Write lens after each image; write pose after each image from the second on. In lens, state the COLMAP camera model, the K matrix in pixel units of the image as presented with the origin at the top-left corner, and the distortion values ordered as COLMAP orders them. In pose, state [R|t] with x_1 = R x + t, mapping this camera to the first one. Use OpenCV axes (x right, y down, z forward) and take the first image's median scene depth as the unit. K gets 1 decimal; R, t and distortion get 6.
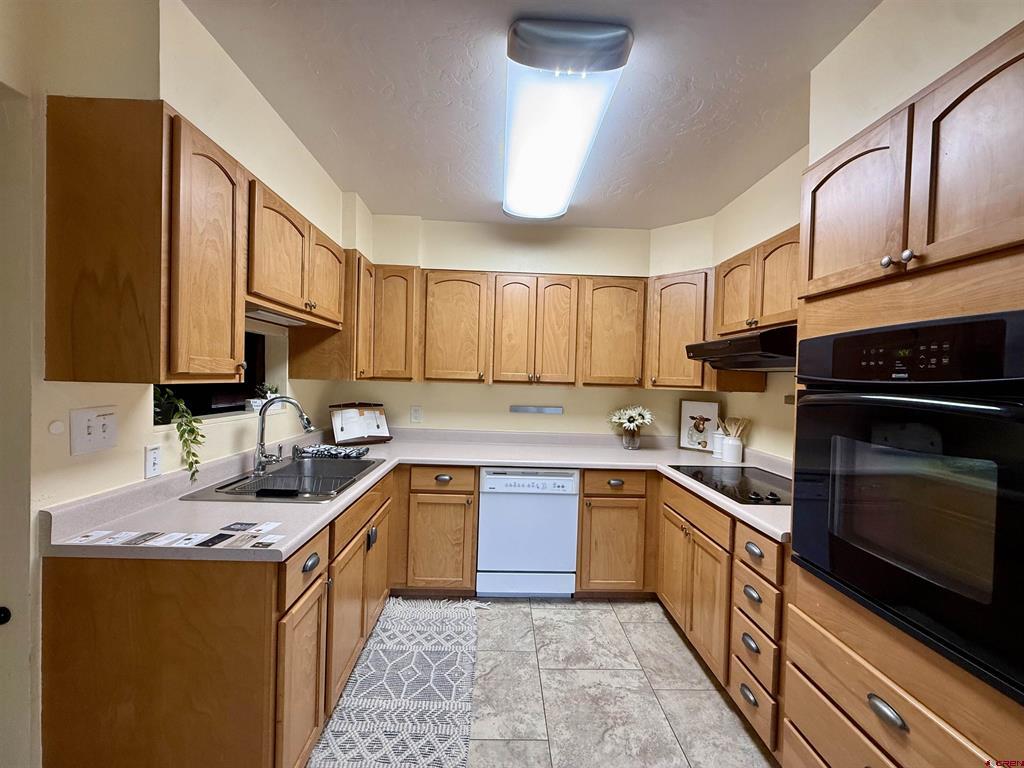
lens RADIAL K [[404.8, 0, 509.2], [0, 404.8, 385.8], [0, 0, 1]] dist [-0.002982, -0.000329]
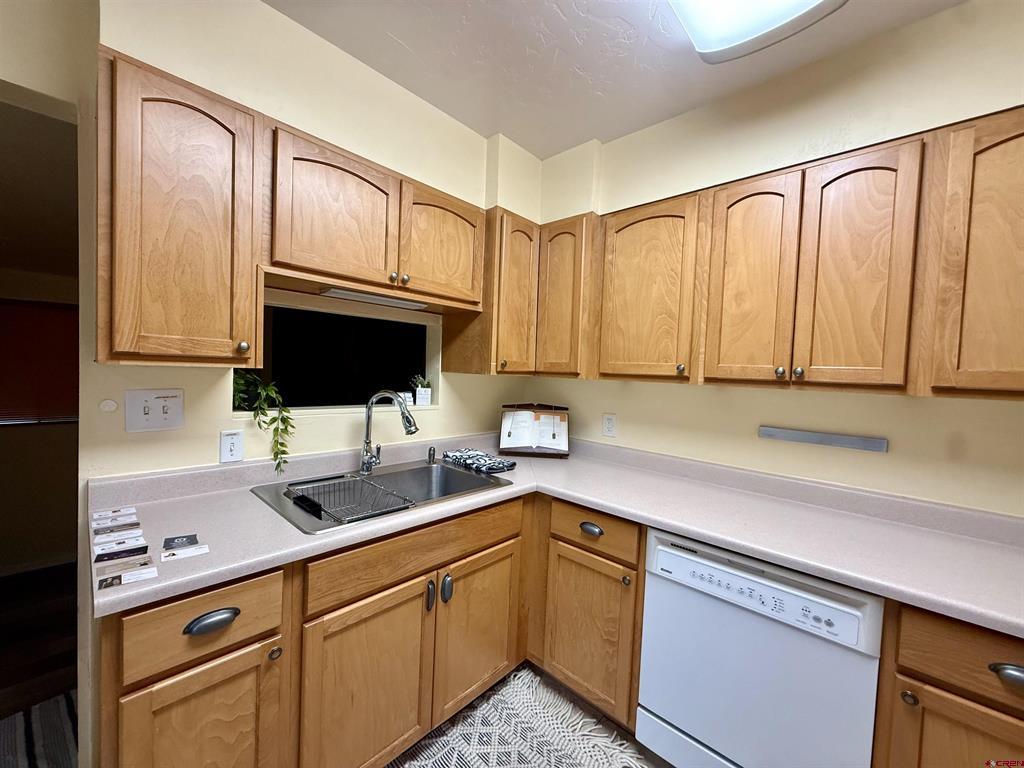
lens RADIAL K [[404.8, 0, 509.2], [0, 404.8, 385.8], [0, 0, 1]] dist [-0.002982, -0.000329]
pose [[0.709376, 0.025310, -0.704375, 0.186650], [-0.032460, 0.999468, 0.003224, 0.005269], [0.704082, 0.020577, 0.709820, 0.447998]]
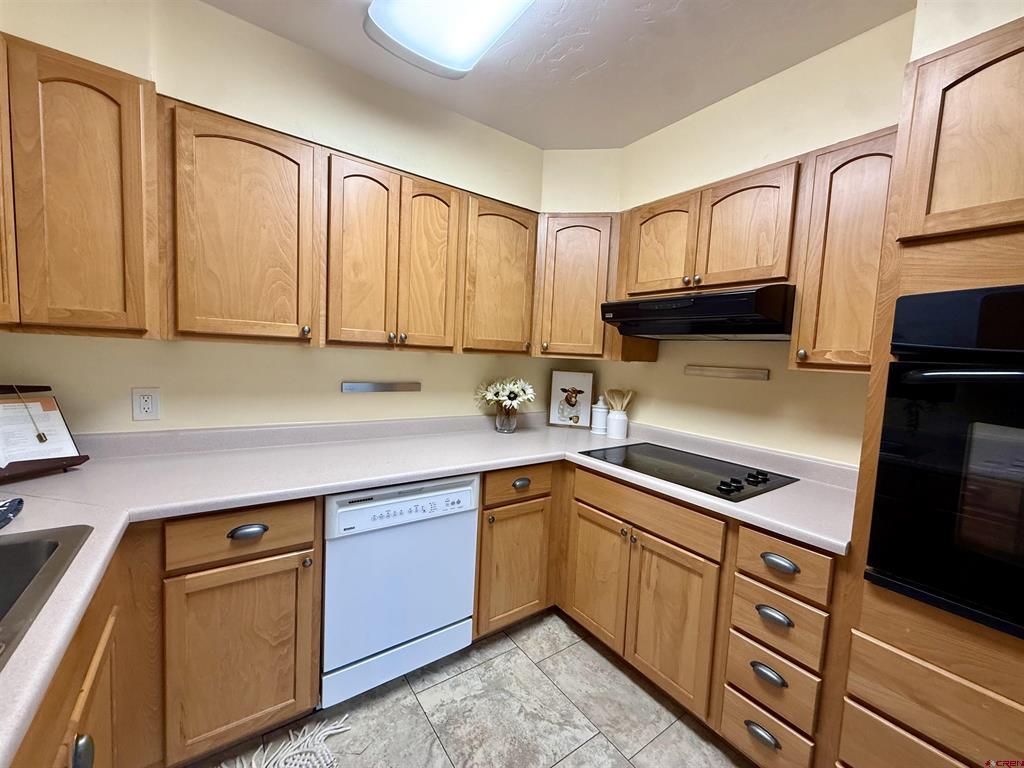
lens RADIAL K [[404.8, 0, 509.2], [0, 404.8, 385.8], [0, 0, 1]] dist [-0.002982, -0.000329]
pose [[0.831317, -0.031903, 0.554882, -0.163903], [-0.014047, 0.996826, 0.078358, 0.002555], [-0.555620, -0.072935, 0.828231, 0.410081]]
